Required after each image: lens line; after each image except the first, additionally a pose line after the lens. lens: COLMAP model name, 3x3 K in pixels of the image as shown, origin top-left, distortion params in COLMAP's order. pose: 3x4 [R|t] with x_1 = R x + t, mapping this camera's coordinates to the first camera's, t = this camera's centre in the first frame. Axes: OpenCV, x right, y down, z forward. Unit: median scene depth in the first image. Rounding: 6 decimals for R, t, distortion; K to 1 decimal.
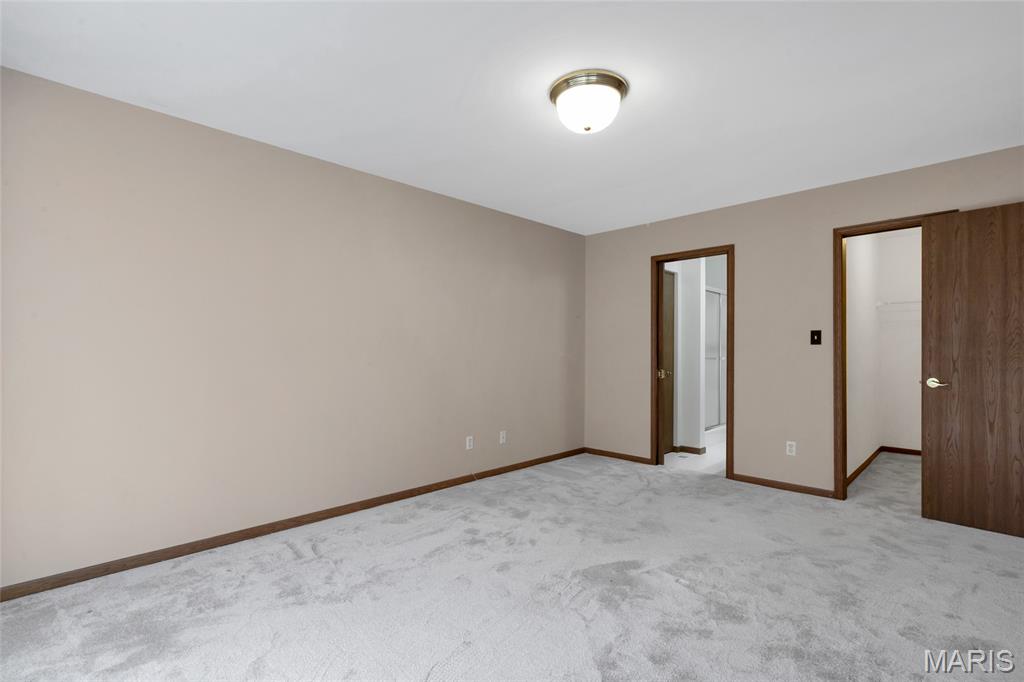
lens RADIAL K [[468.8, 0, 508.6], [0, 468.8, 347.6], [0, 0, 1]] dist [-0.001116, 0.001686]
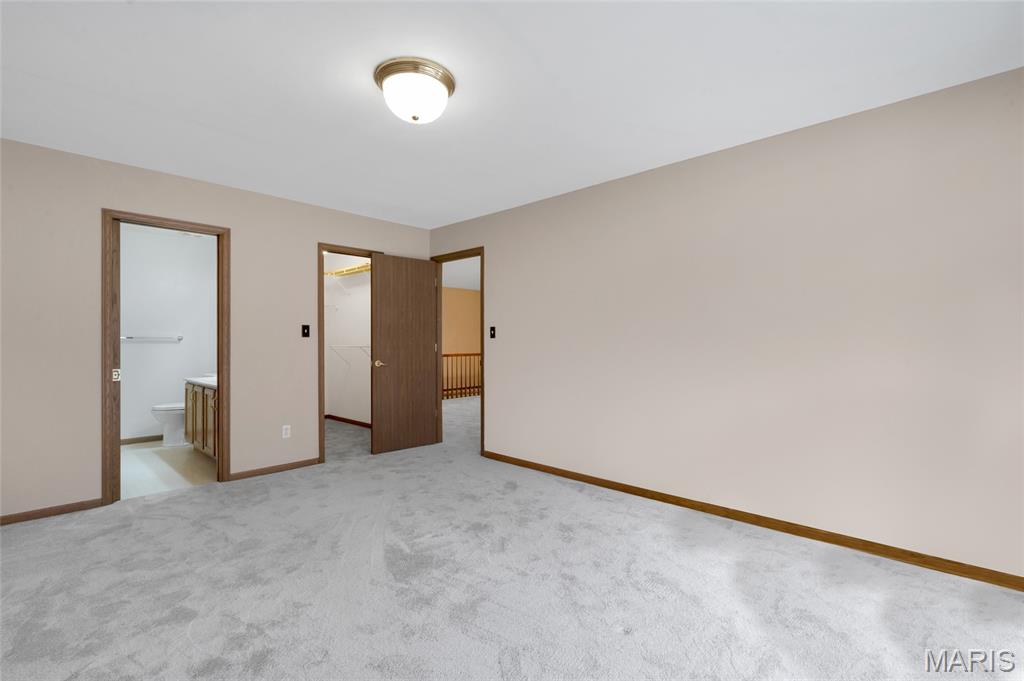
lens RADIAL K [[468.8, 0, 508.4], [0, 468.8, 339.0], [0, 0, 1]] dist [-0.001116, 0.001686]
pose [[-0.030138, 0.004600, 0.999535, -0.534341], [-0.004957, 0.999976, -0.004751, 0.001163], [-0.999533, -0.005098, -0.030114, 0.541378]]
